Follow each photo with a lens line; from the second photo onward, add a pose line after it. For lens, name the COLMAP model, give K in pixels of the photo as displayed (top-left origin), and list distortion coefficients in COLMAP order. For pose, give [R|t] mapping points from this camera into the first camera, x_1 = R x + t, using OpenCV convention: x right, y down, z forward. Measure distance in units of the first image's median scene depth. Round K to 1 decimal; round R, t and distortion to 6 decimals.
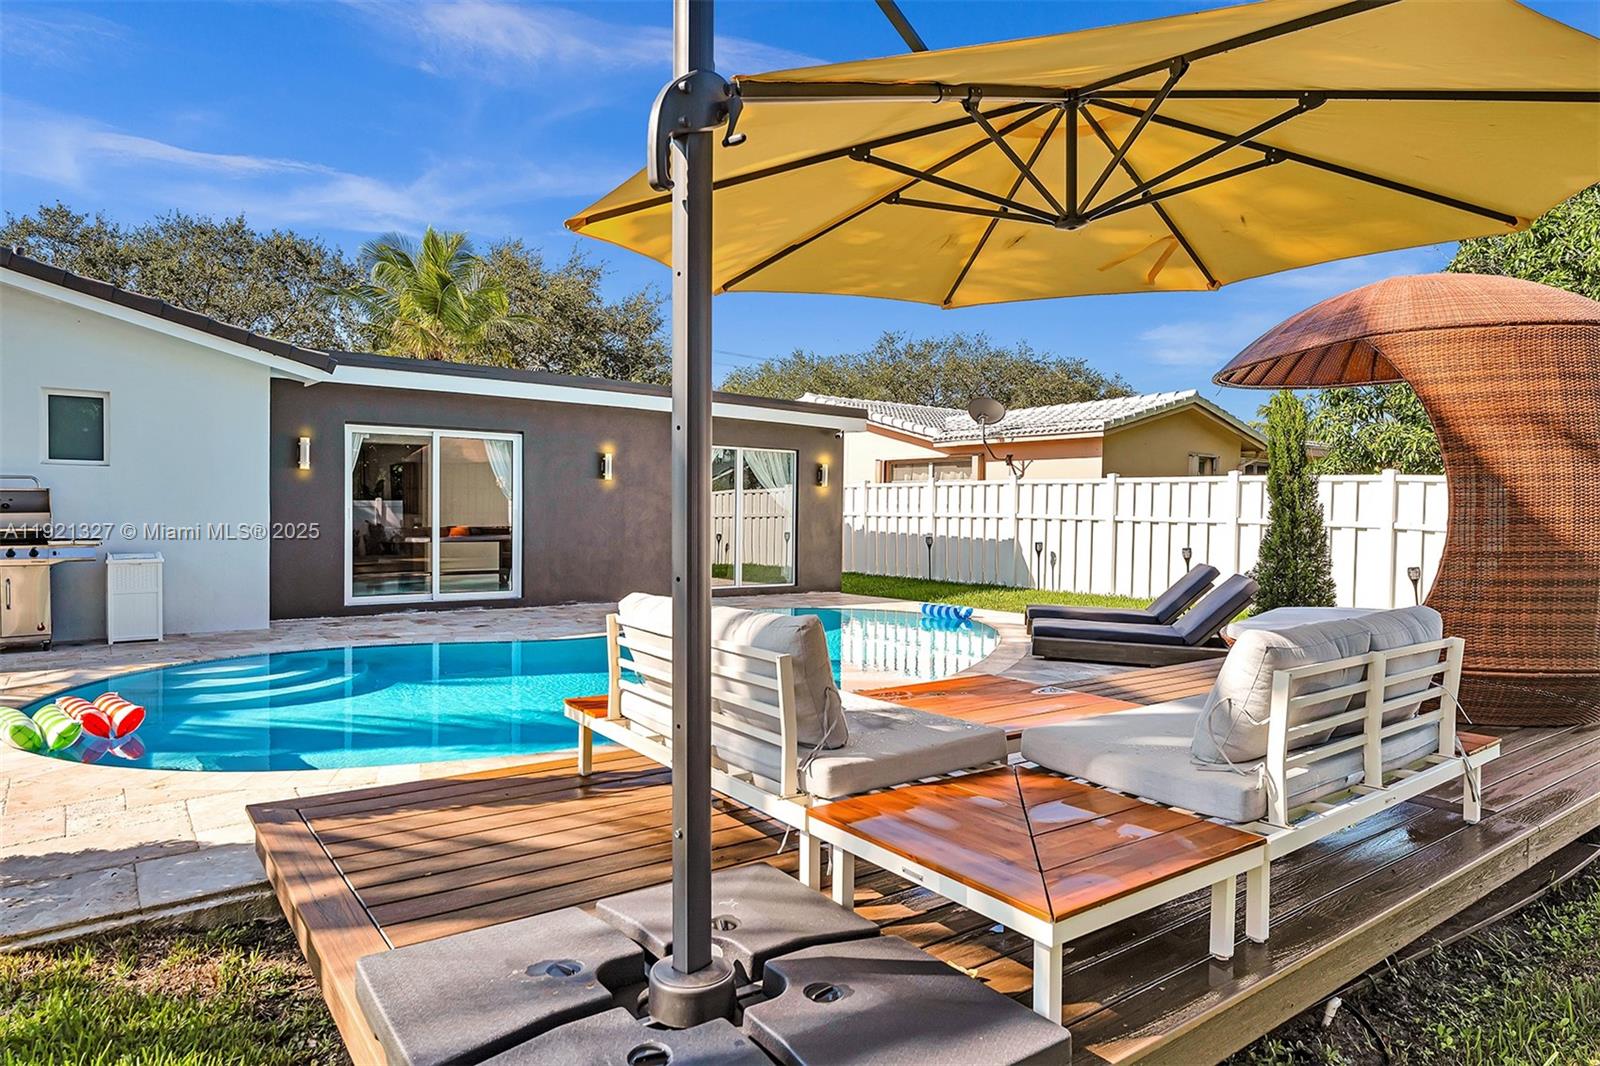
lens RADIAL K [[934.2, 0, 786.3], [0, 934.2, 535.1], [0, 0, 1]] dist [-0.001042, -0.001043]
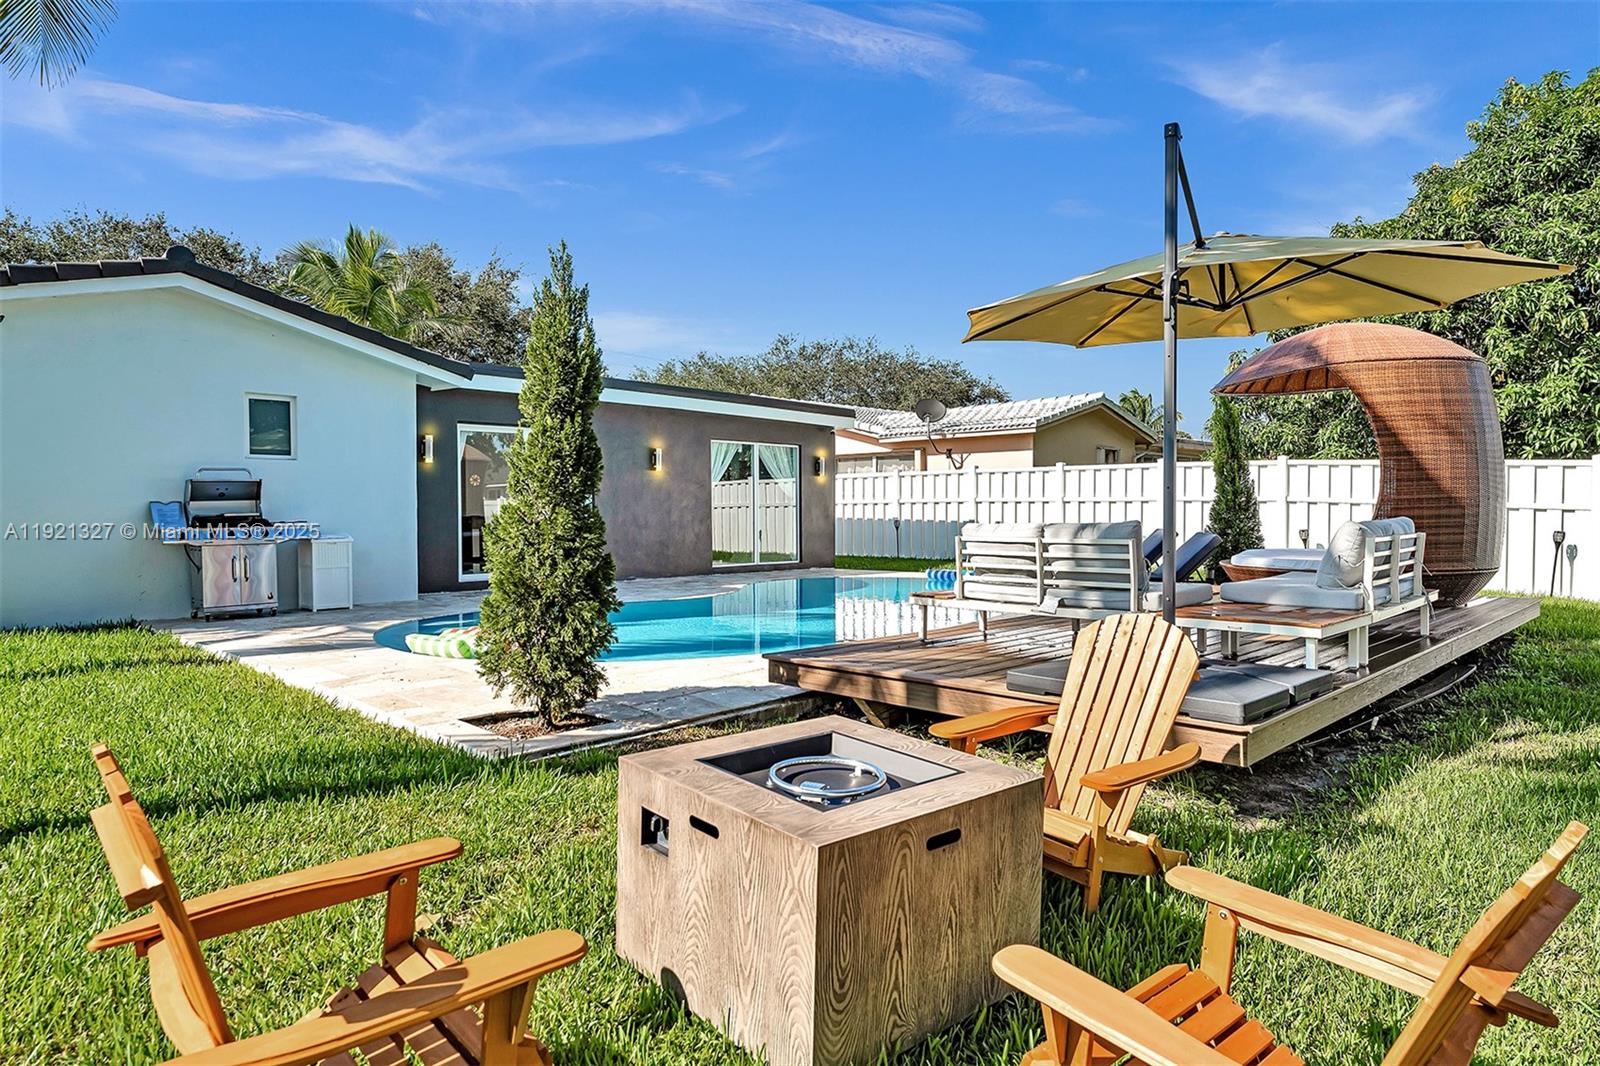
lens RADIAL K [[948.5, 0, 783.4], [0, 948.5, 532.8], [0, 0, 1]] dist [-0.002841, -0.001538]
pose [[0.988576, -0.020940, 0.149264, -0.183079], [0.021397, 0.999770, -0.001453, 0.018351], [-0.149199, 0.004630, 0.988796, -0.152635]]
